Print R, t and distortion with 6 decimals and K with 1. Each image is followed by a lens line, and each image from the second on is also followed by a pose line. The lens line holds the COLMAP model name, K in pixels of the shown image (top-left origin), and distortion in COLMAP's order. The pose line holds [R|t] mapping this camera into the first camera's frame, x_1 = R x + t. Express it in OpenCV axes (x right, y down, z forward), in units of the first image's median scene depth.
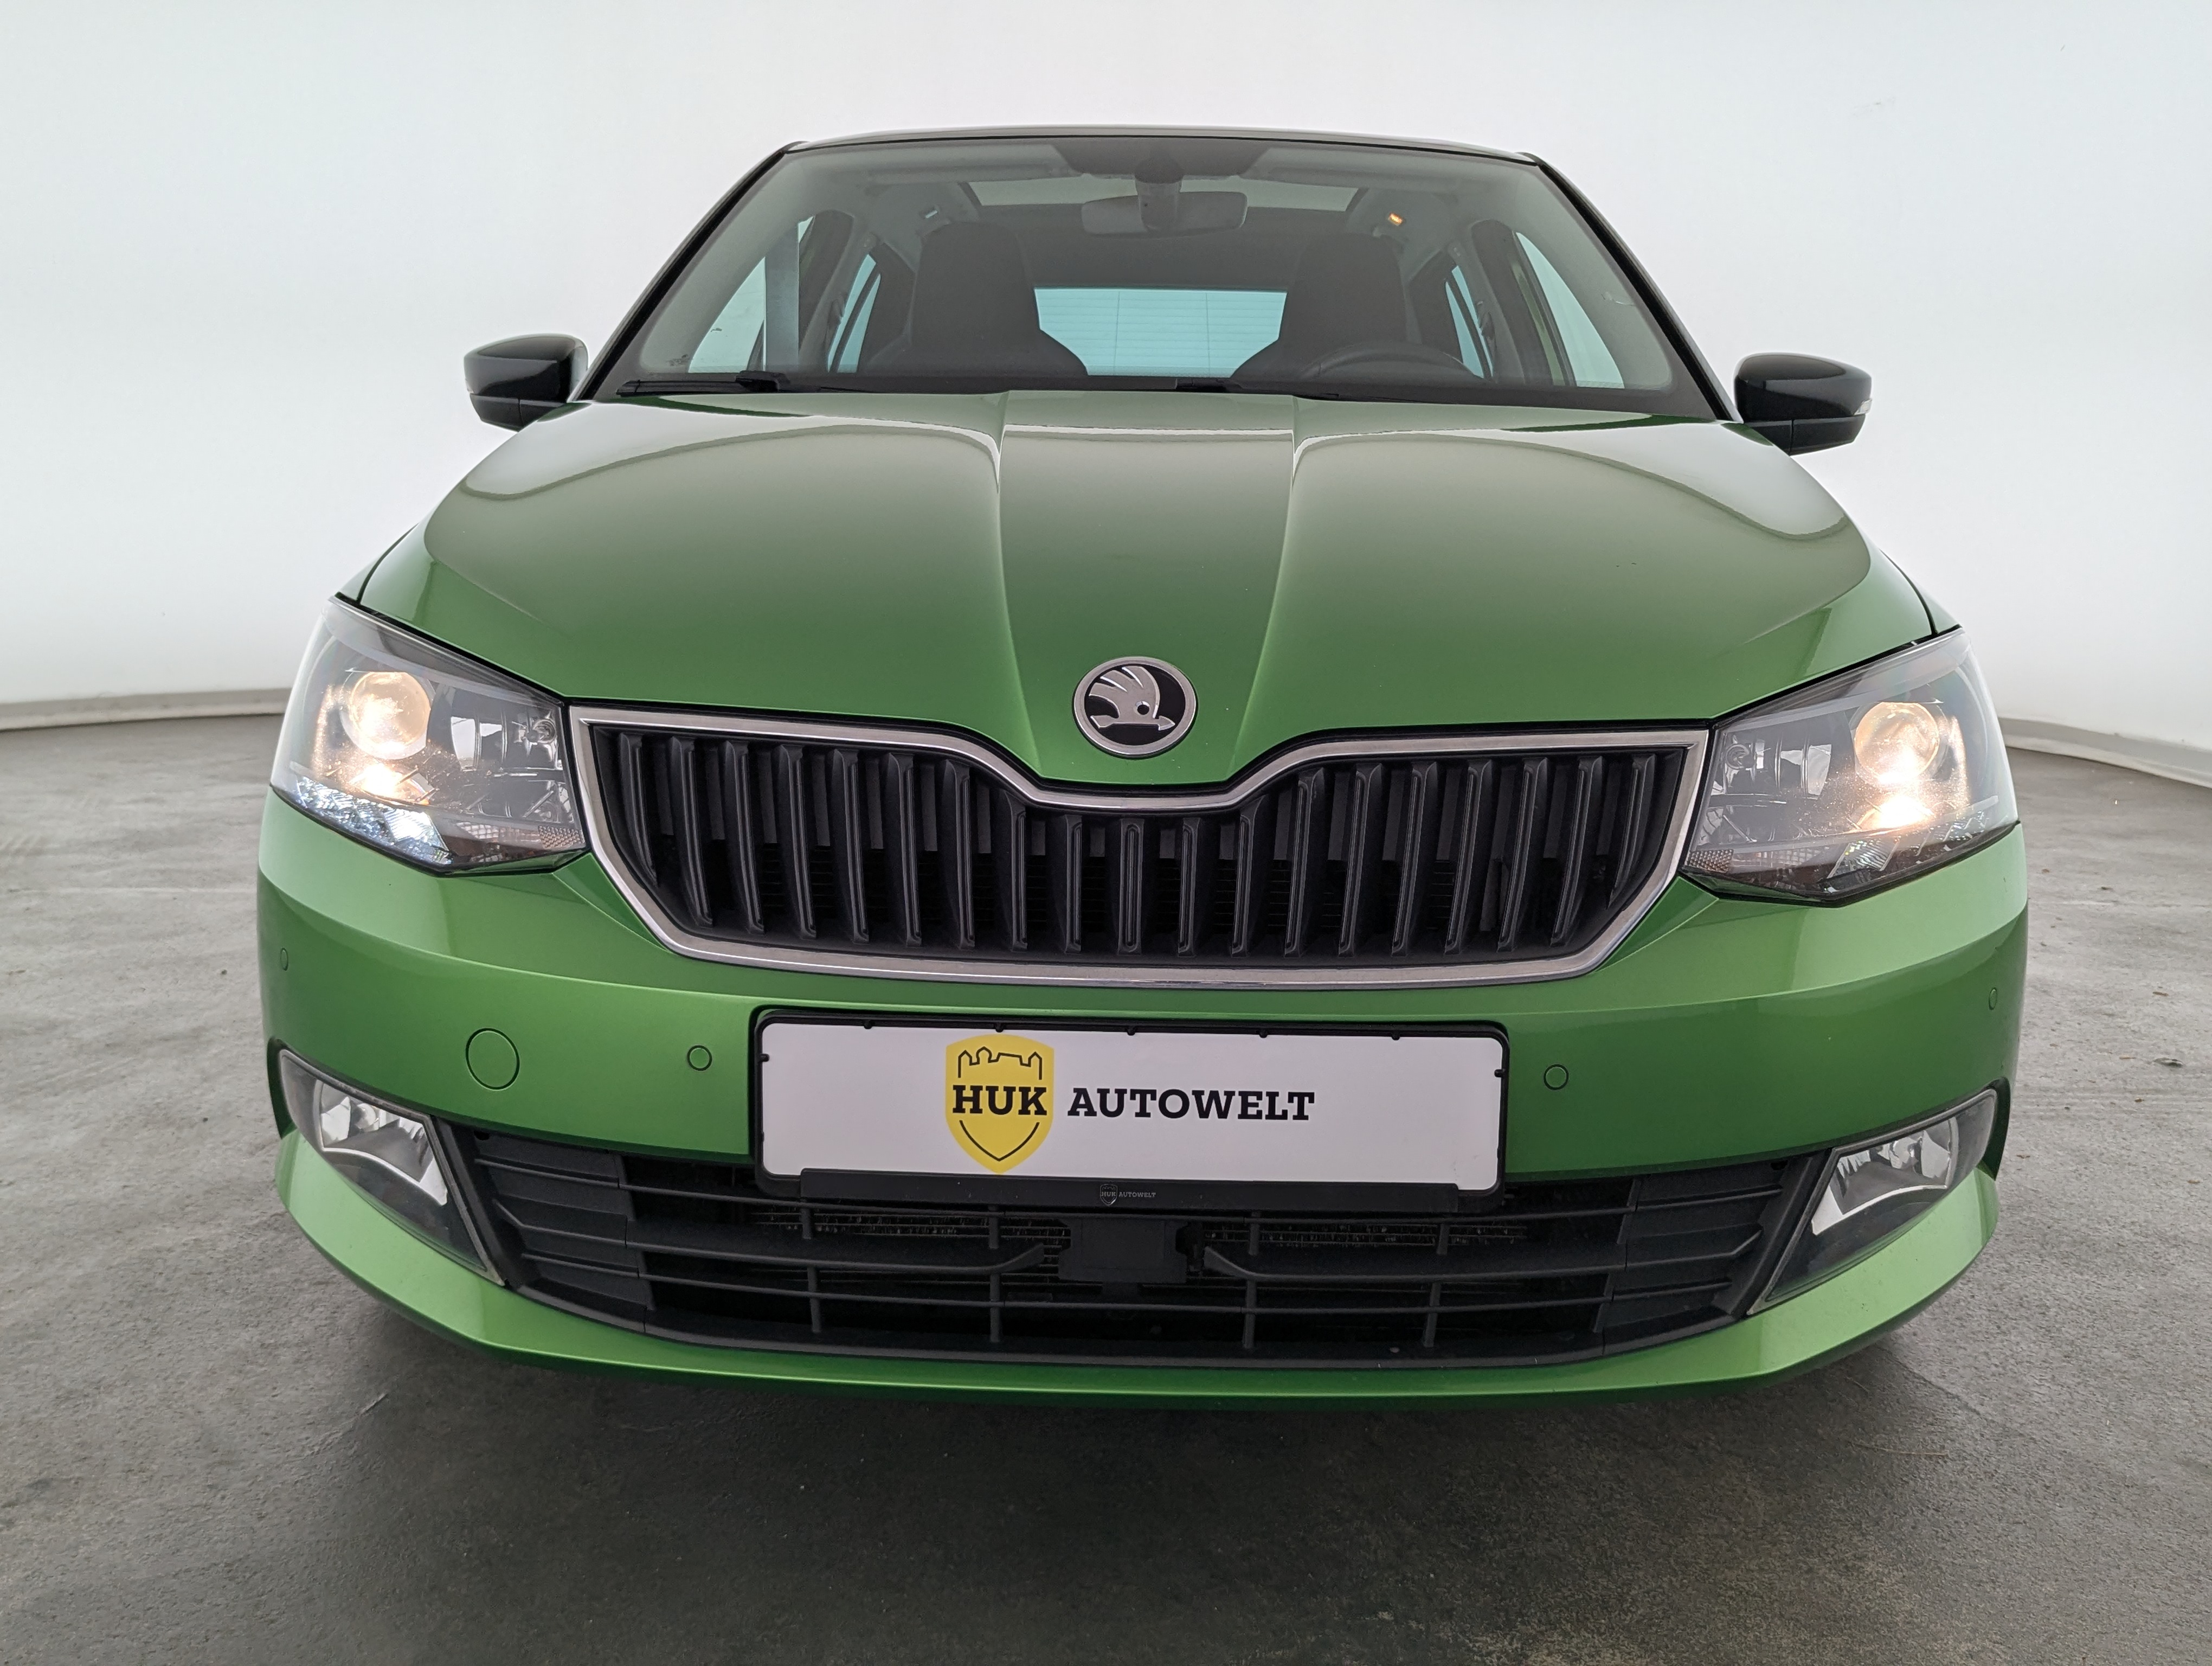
lens RADIAL K [[2004.6, 0, 1102.2], [0, 2004.6, 814.4], [0, 0, 1]] dist [0.100123, -0.121859]
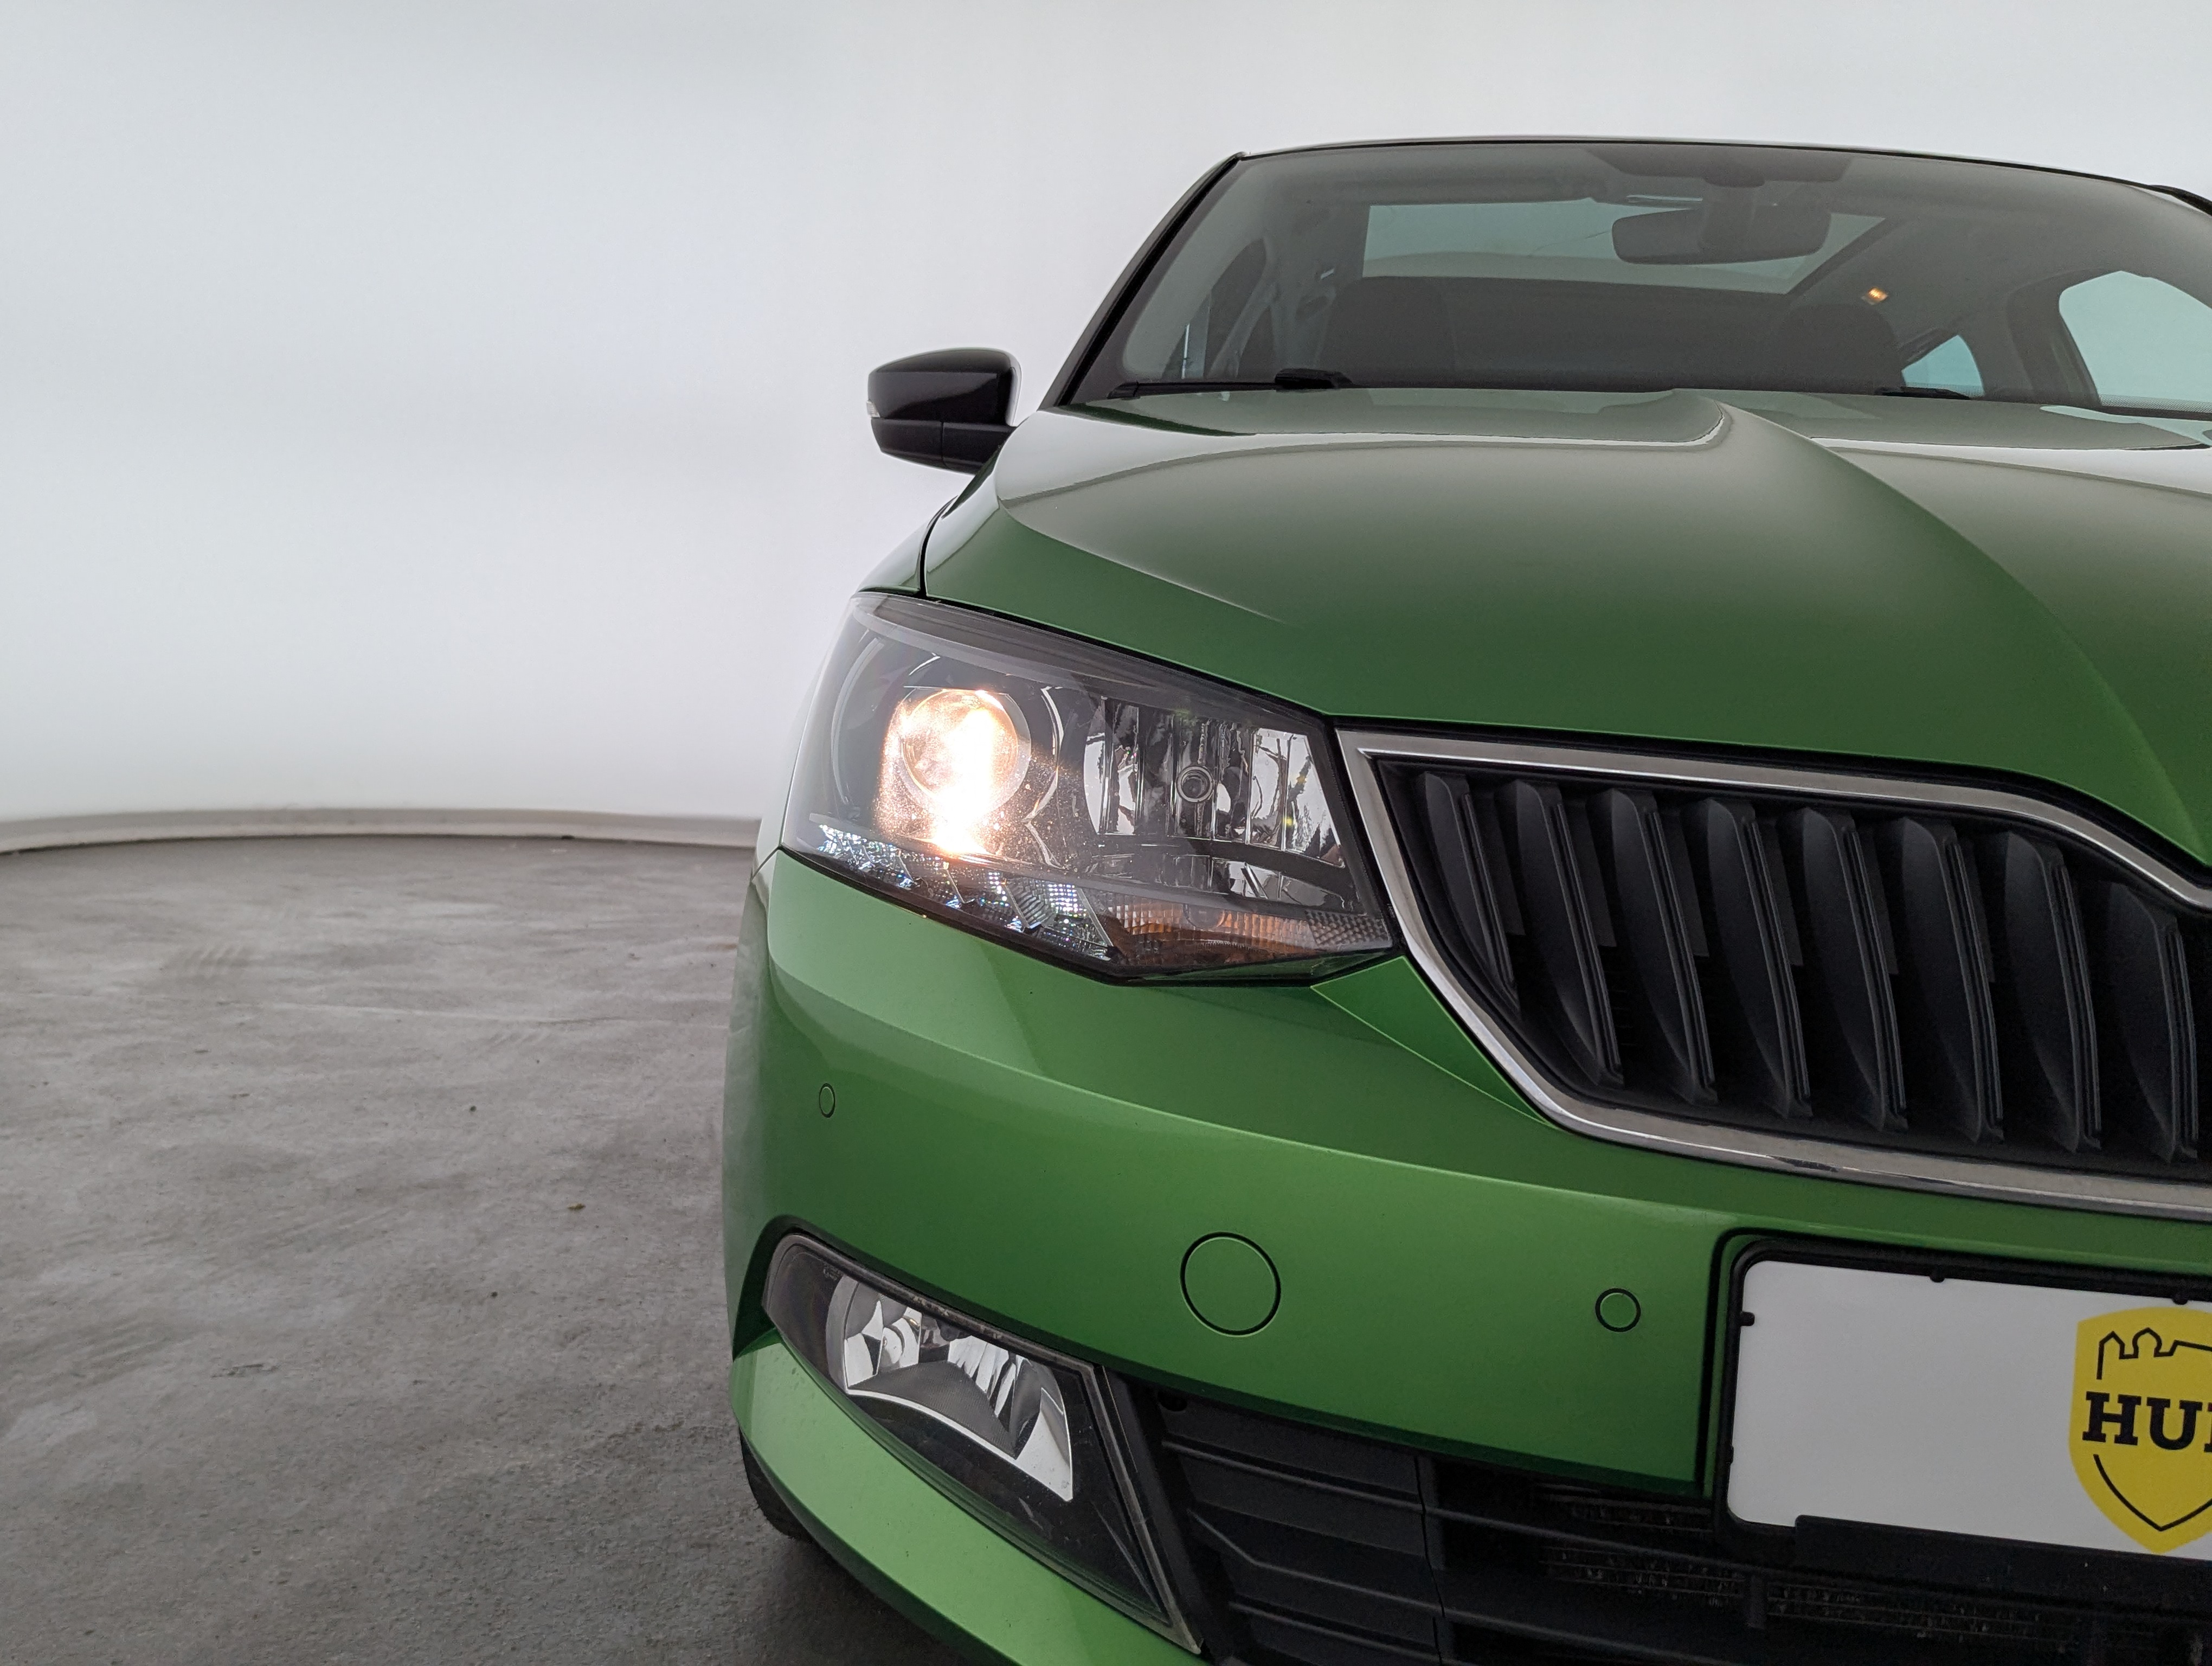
lens RADIAL K [[2057.6, 0, 1127.3], [0, 2057.6, 819.5], [0, 0, 1]] dist [0.046078, -0.034357]
pose [[0.997462, 0.046714, -0.053733, -0.309876], [-0.050938, 0.995483, -0.080122, 0.032563], [0.049748, 0.082656, 0.995336, 0.368227]]
